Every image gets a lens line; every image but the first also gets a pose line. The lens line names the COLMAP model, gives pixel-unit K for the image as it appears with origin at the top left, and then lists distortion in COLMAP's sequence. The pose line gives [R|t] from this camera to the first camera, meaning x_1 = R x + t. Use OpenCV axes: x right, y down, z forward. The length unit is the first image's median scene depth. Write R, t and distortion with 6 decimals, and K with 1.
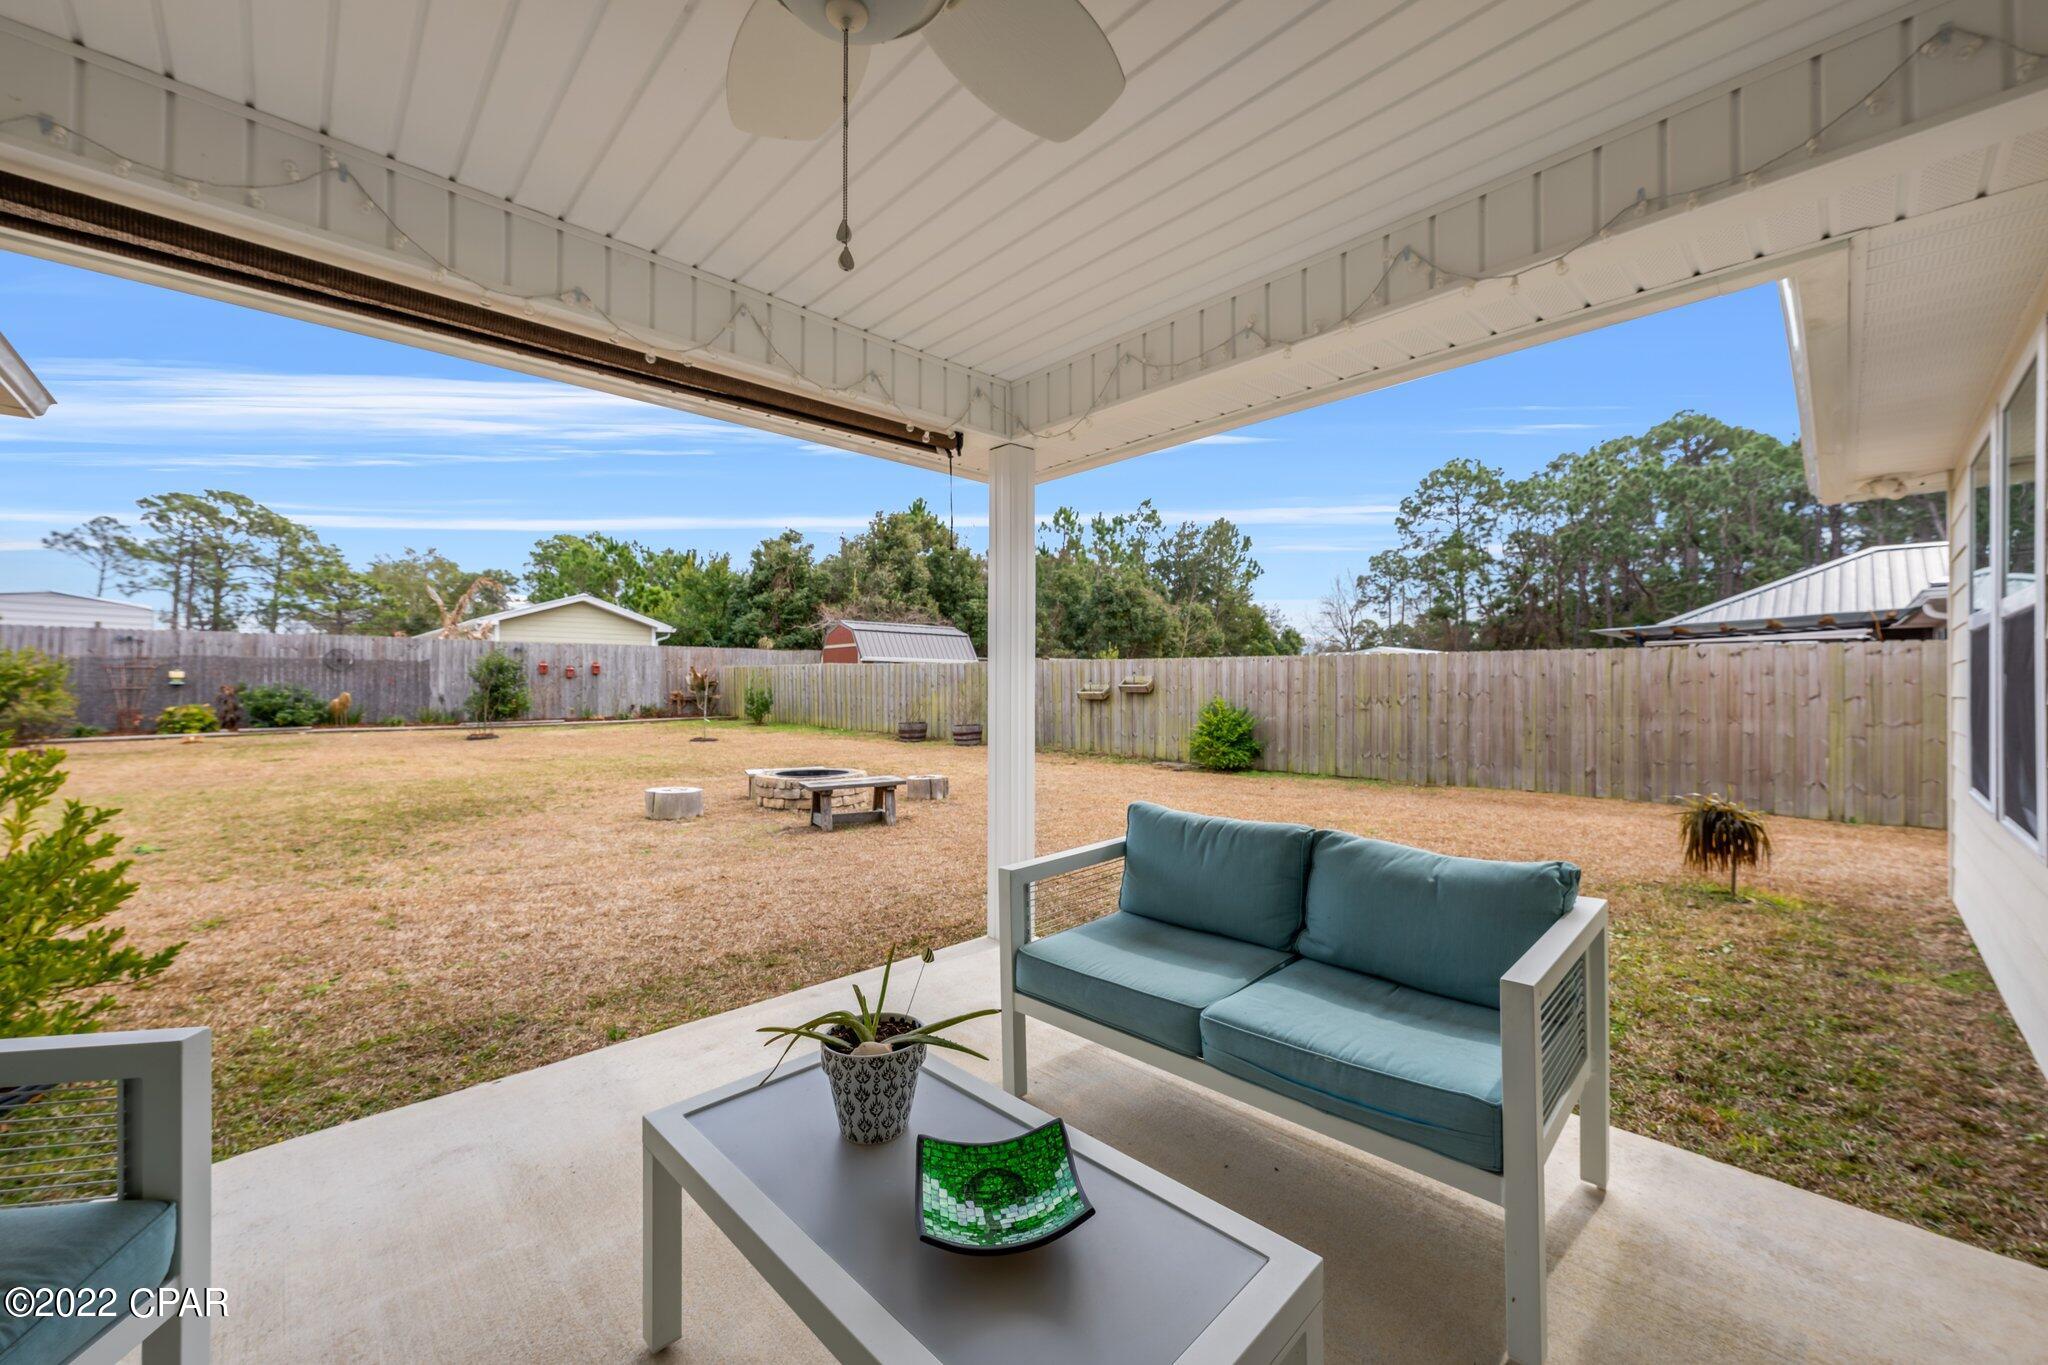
lens RADIAL K [[772.6, 0, 1022.3], [0, 772.6, 678.3], [0, 0, 1]] dist [-0.003169, -0.000199]
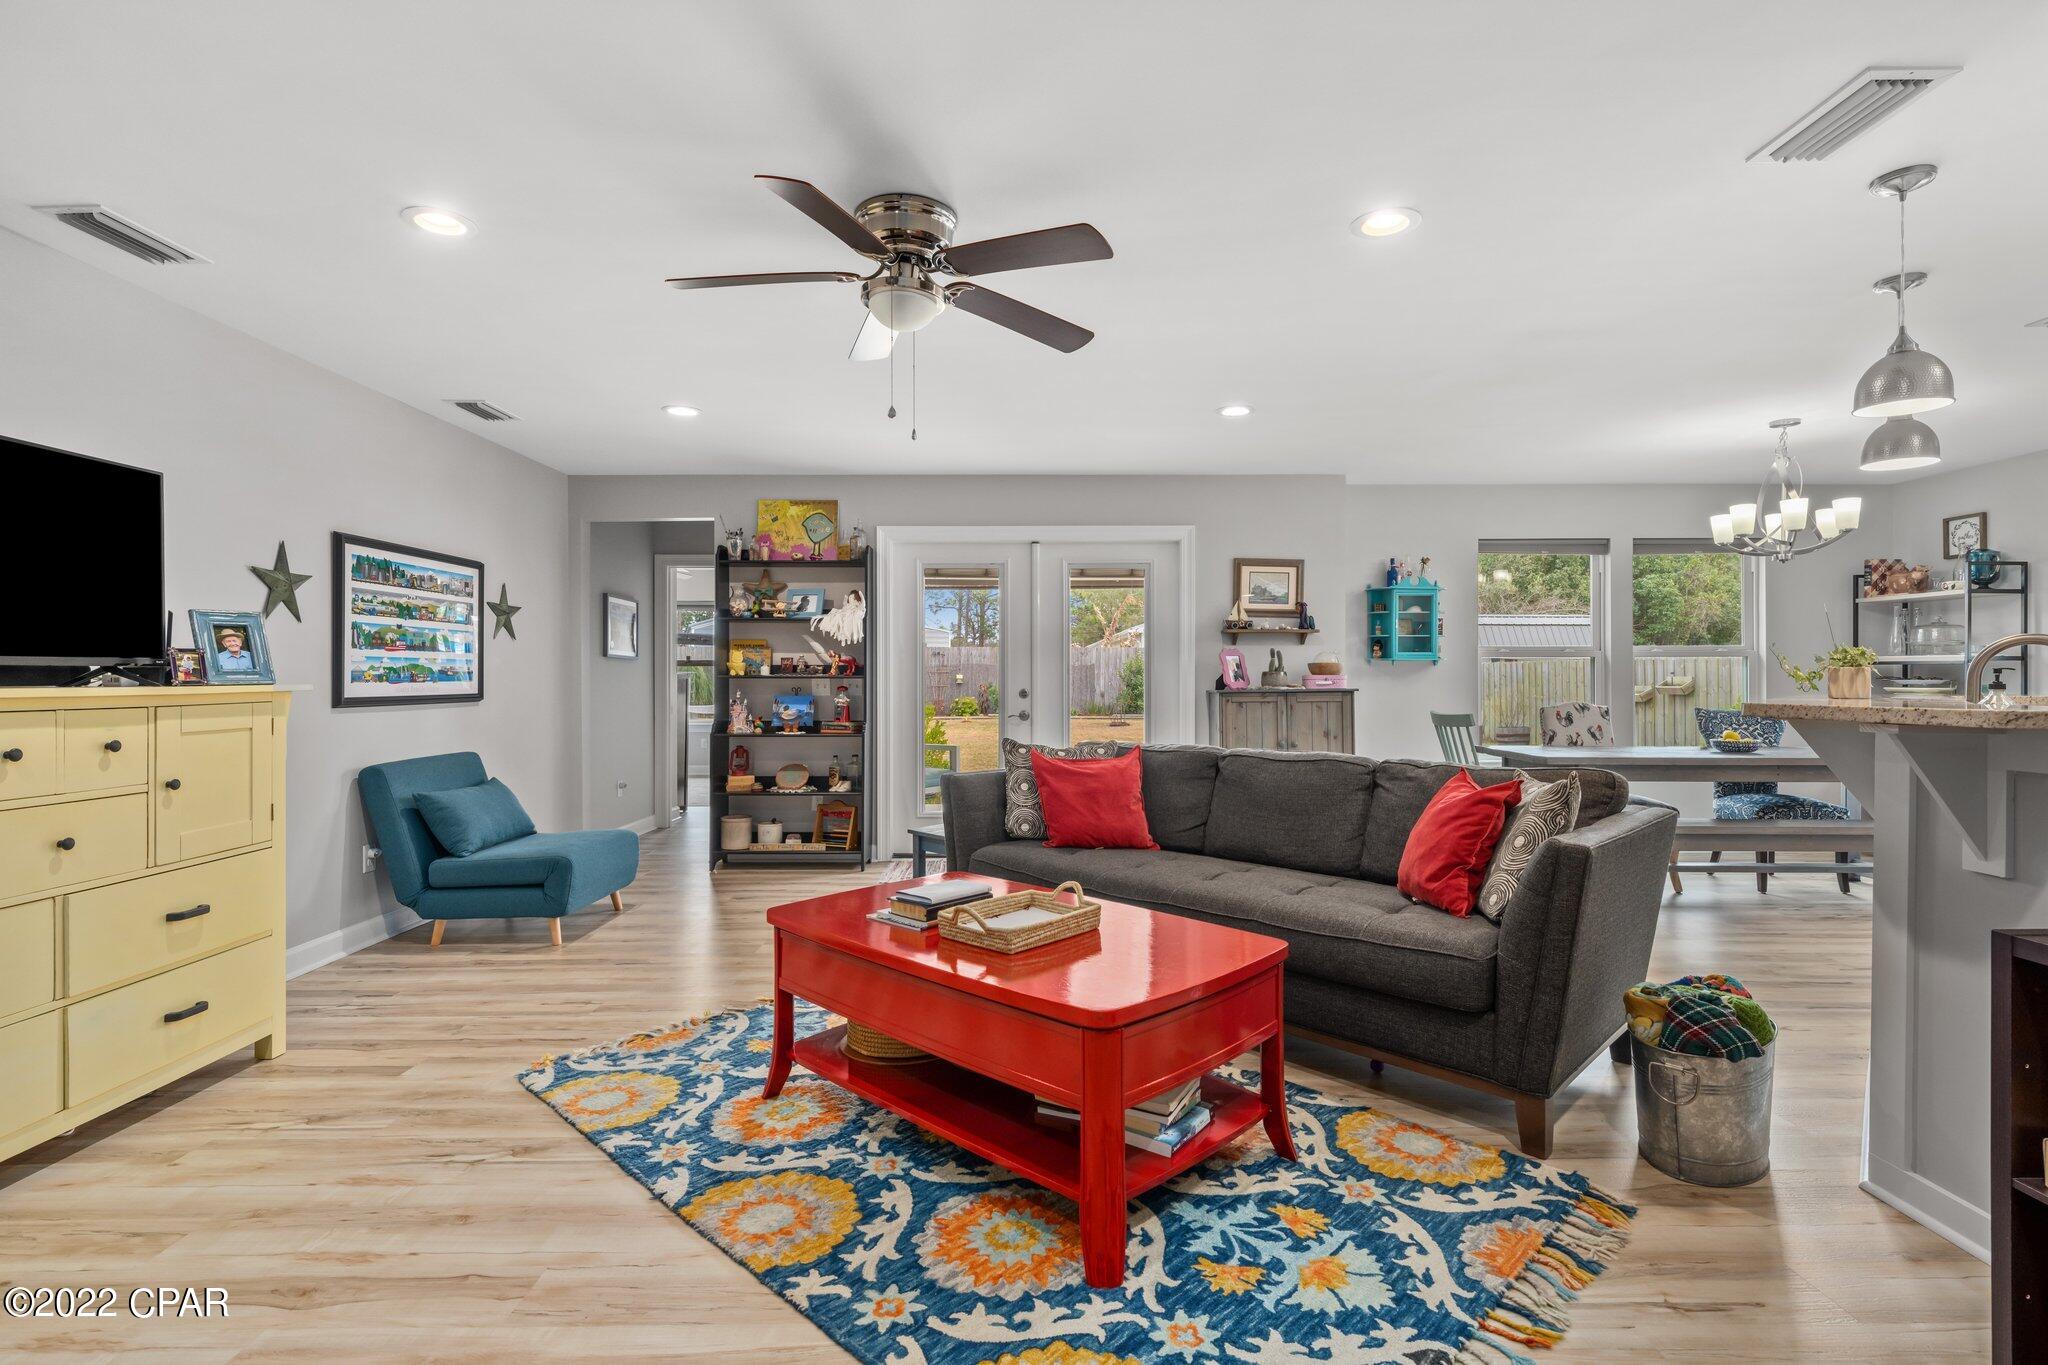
lens RADIAL K [[974.5, 0, 1024.0], [0, 974.5, 682.5], [0, 0, 1]] dist [0.003533, 0.000468]
pose [[0.719350, 0.001070, -0.694647, 0.271427], [0.004484, 0.999971, 0.006184, -0.004014], [0.694633, -0.007564, 0.719324, -0.243712]]
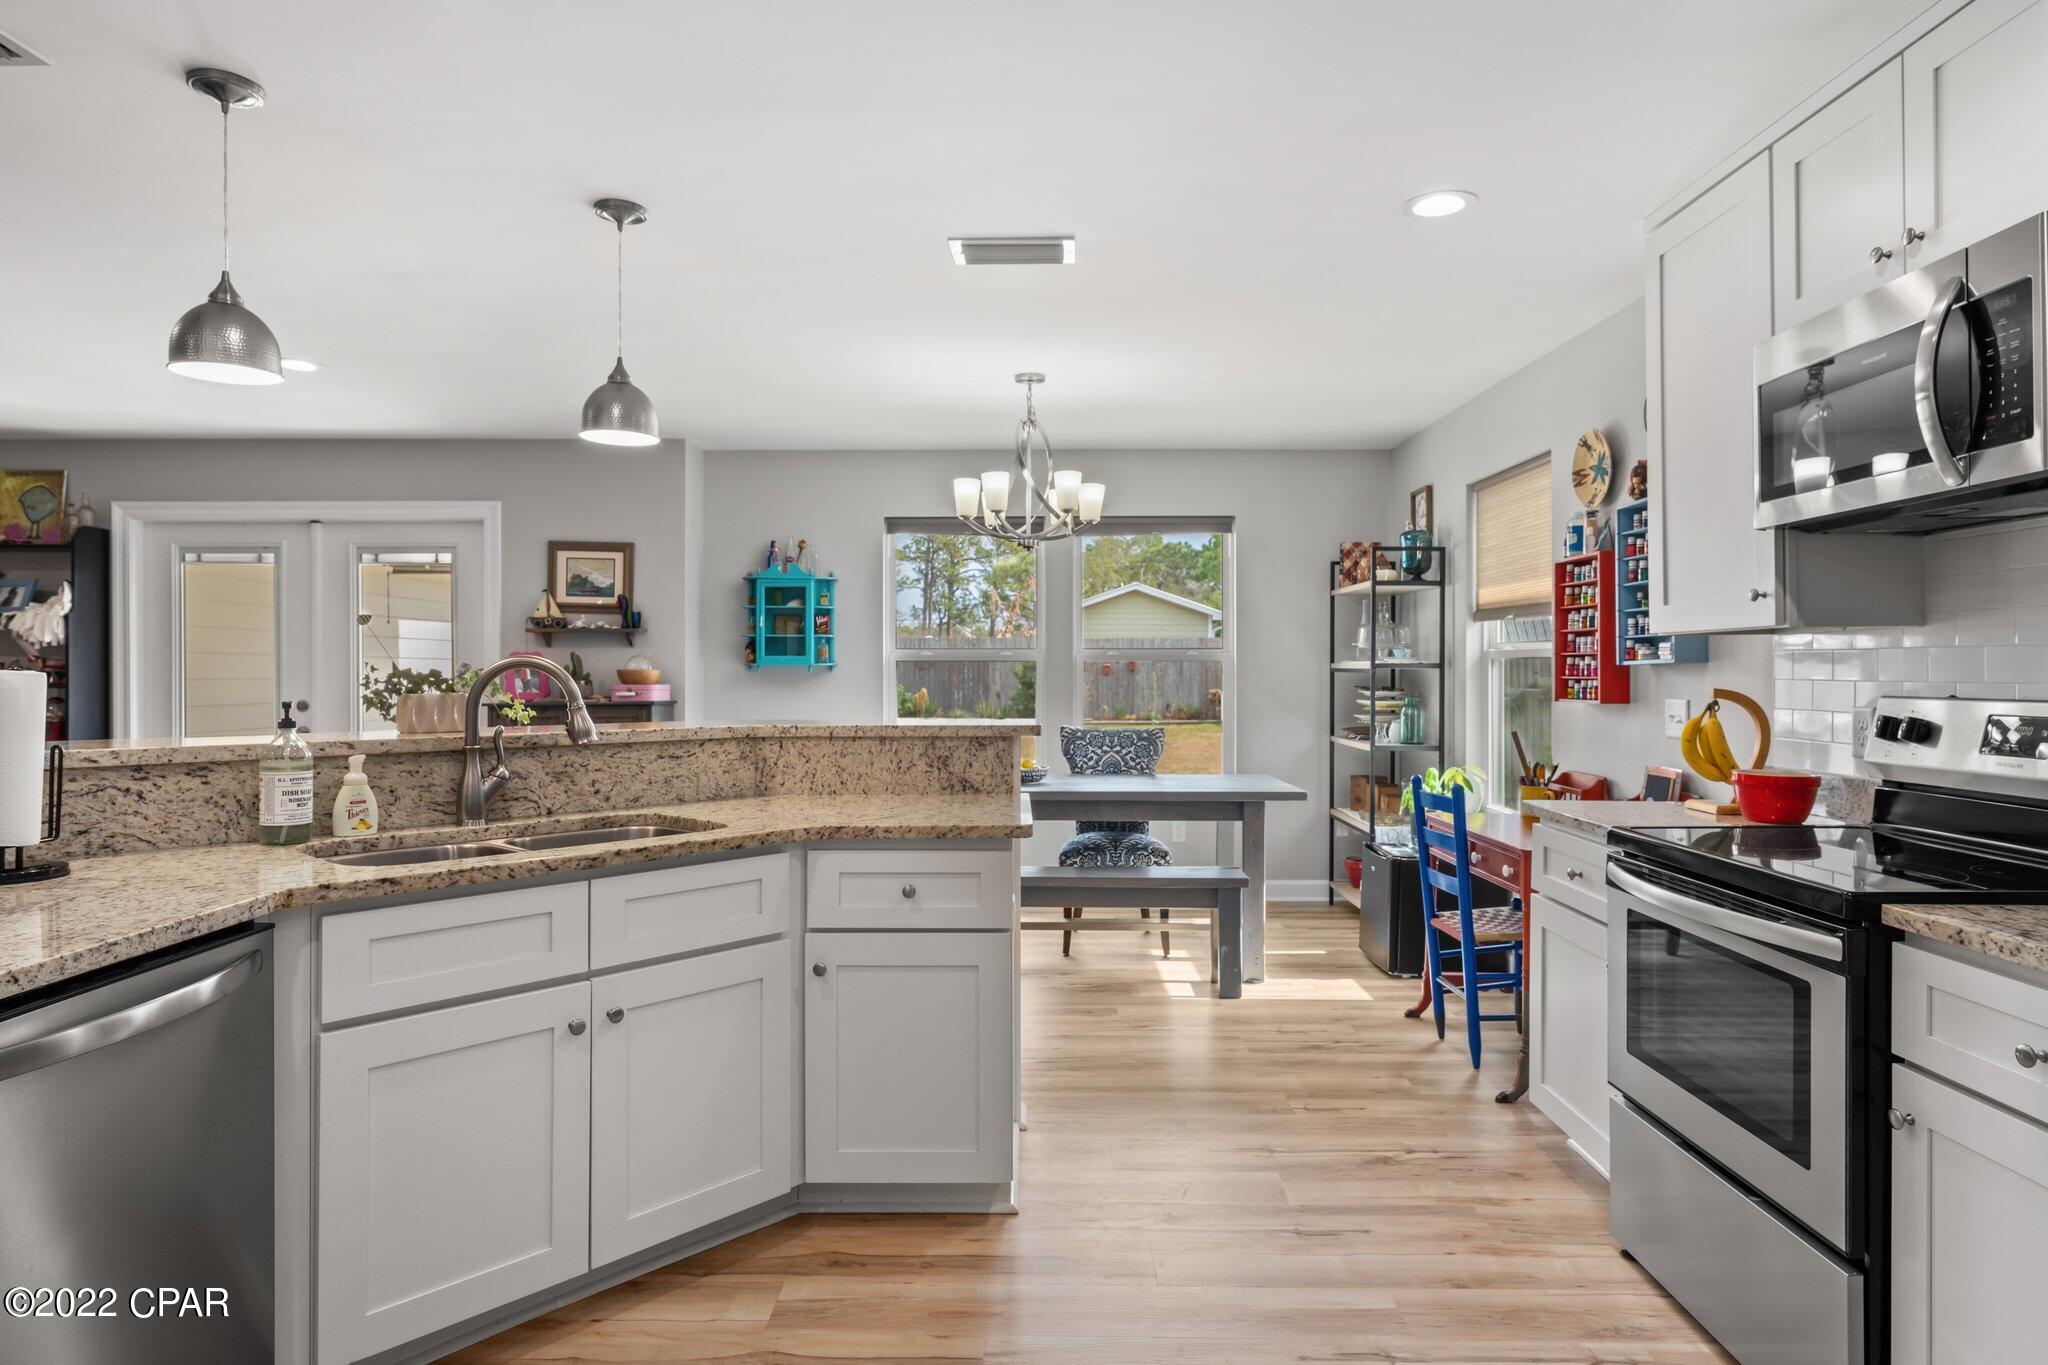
lens RADIAL K [[1180.4, 0, 1034.1], [0, 1180.4, 674.5], [0, 0, 1]] dist [0.006004, 0.000746]
pose [[0.711339, -0.000022, -0.702850, 0.416083], [0.003805, 0.999985, 0.003820, -0.007504], [0.702839, -0.005391, 0.711328, -0.097433]]
